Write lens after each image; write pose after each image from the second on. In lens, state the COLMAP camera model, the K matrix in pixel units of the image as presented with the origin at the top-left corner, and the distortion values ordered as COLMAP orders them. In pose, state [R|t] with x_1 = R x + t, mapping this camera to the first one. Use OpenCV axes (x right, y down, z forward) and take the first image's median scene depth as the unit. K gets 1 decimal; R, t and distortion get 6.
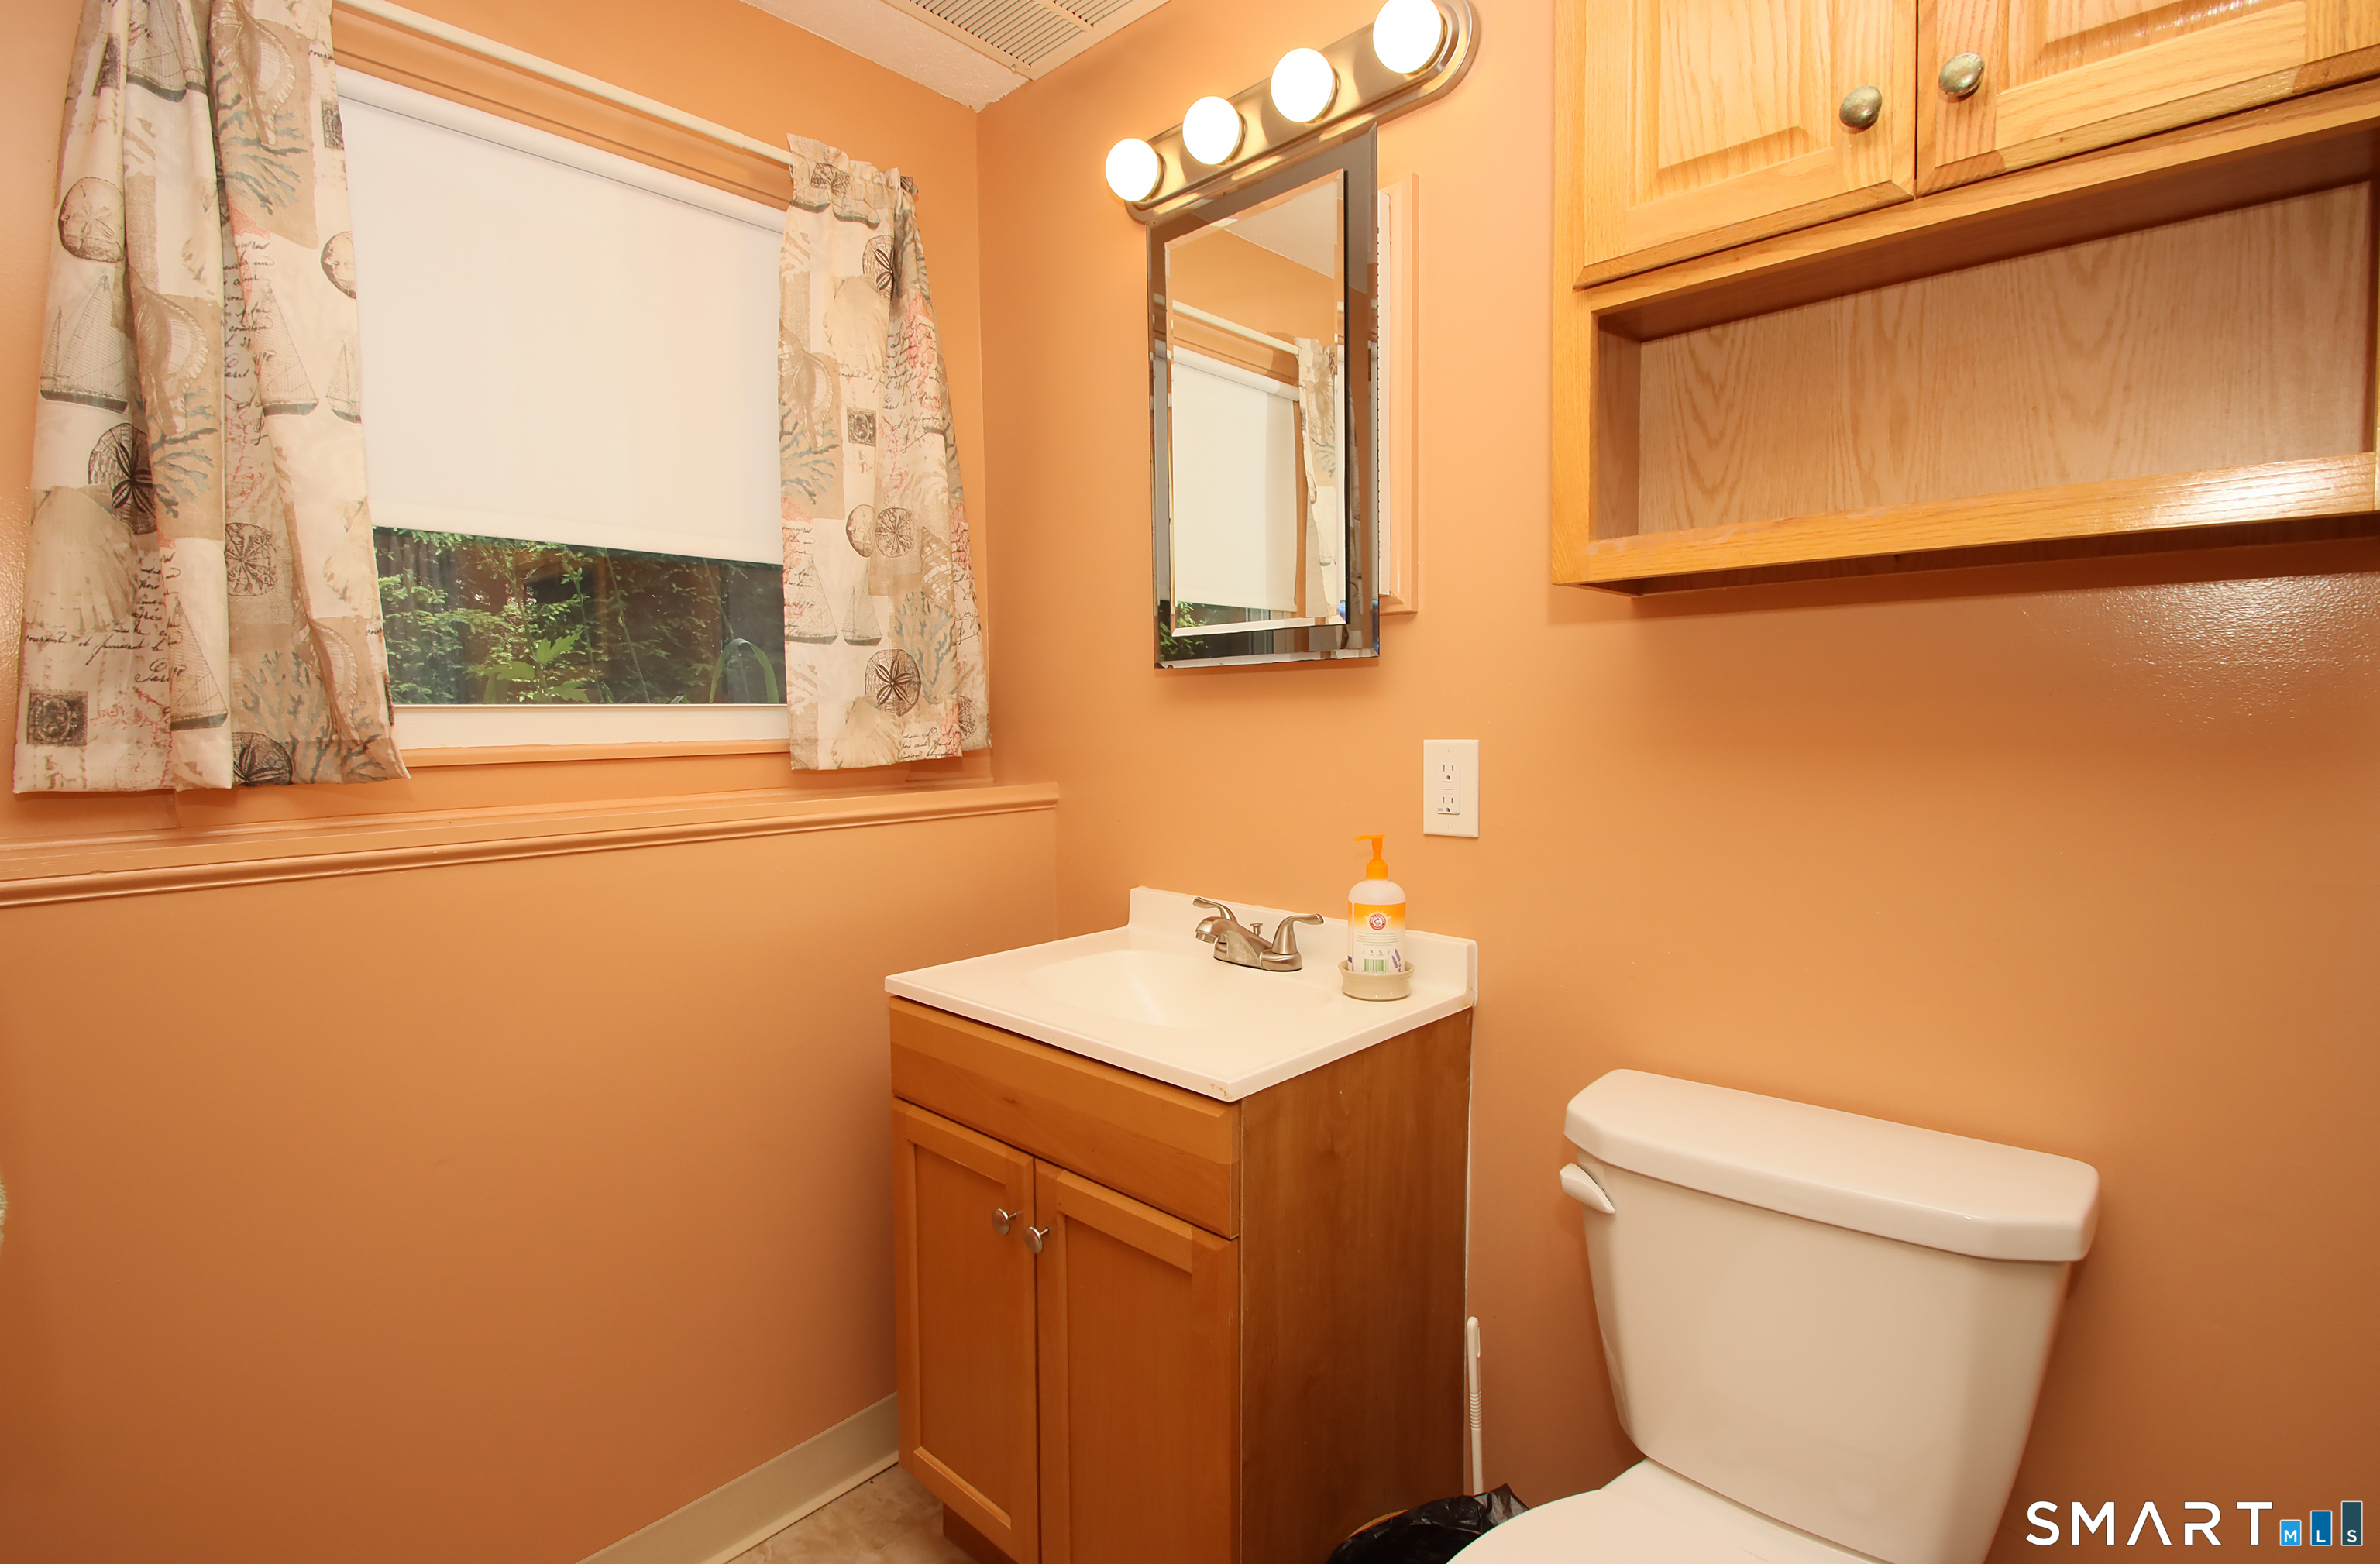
lens RADIAL K [[1091.0, 0, 1197.4], [0, 1091.0, 813.8], [0, 0, 1]] dist [0.000363, -0.018002]
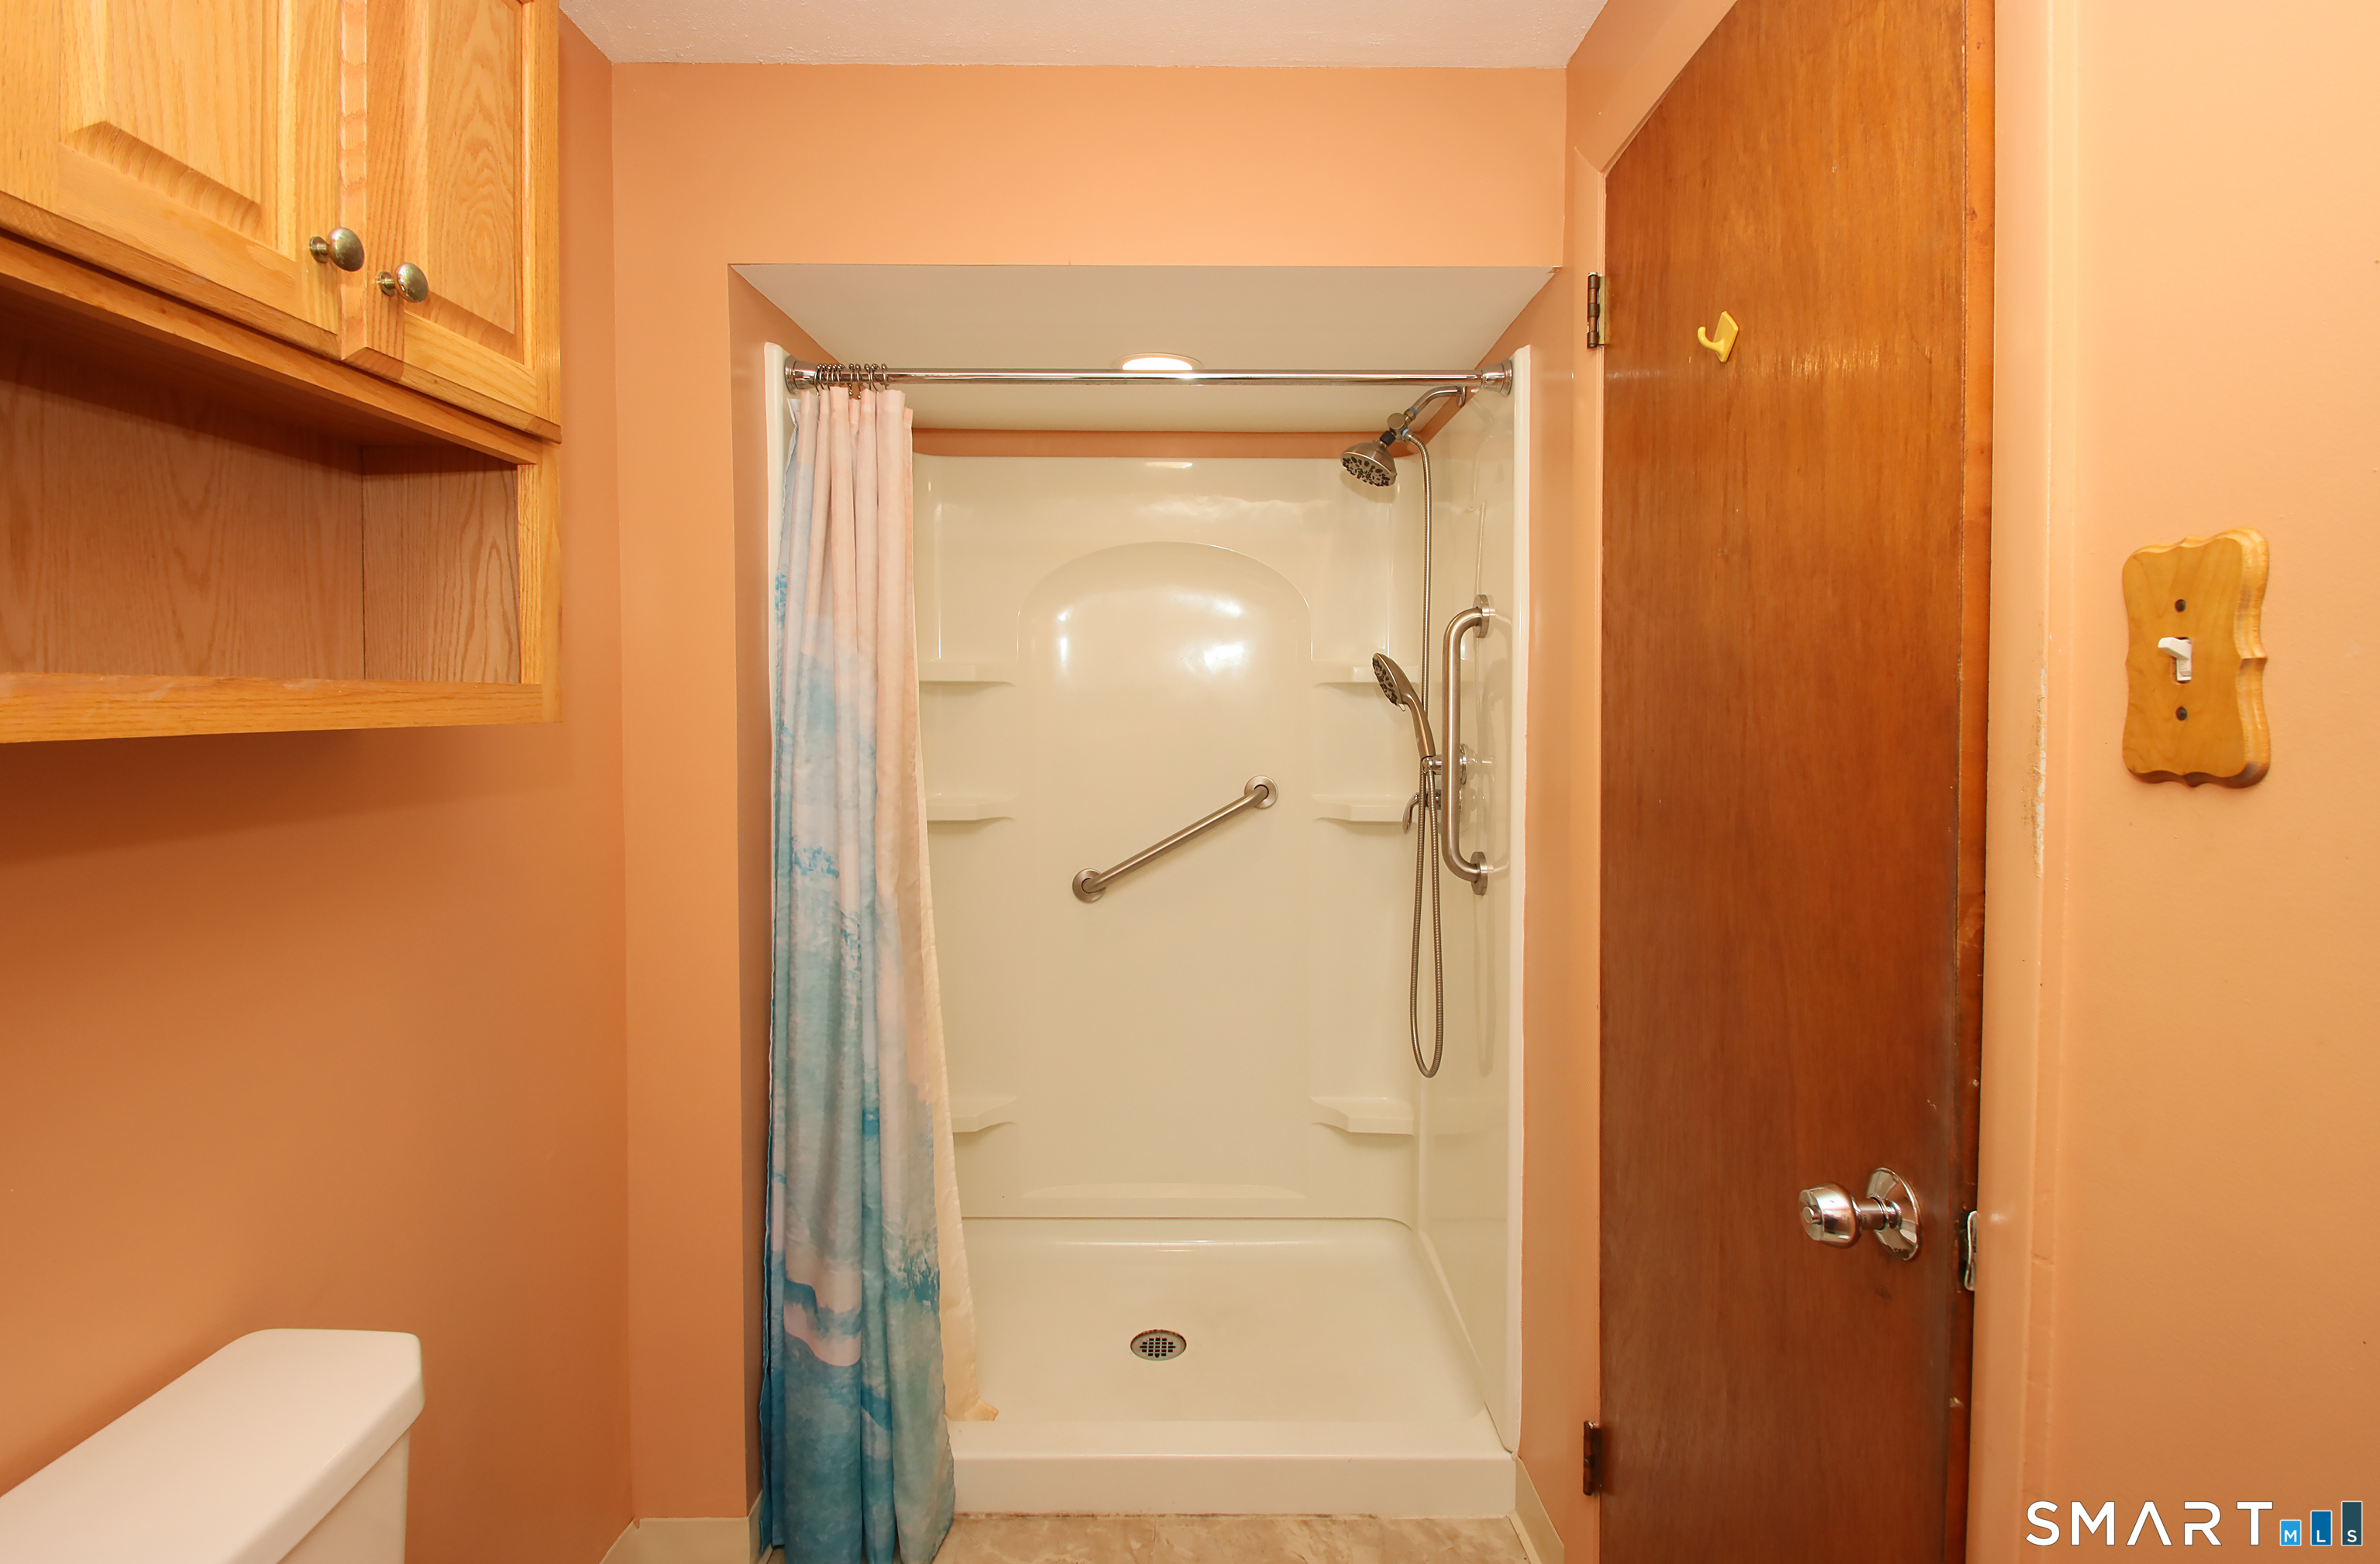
lens RADIAL K [[1072.5, 0, 1218.5], [0, 1072.5, 771.1], [0, 0, 1]] dist [0.000956, -0.010885]
pose [[-0.687591, -0.027508, 0.725577, -0.495112], [0.078001, 0.990701, 0.111477, -0.237017], [-0.721896, 0.133246, -0.679052, 1.021754]]
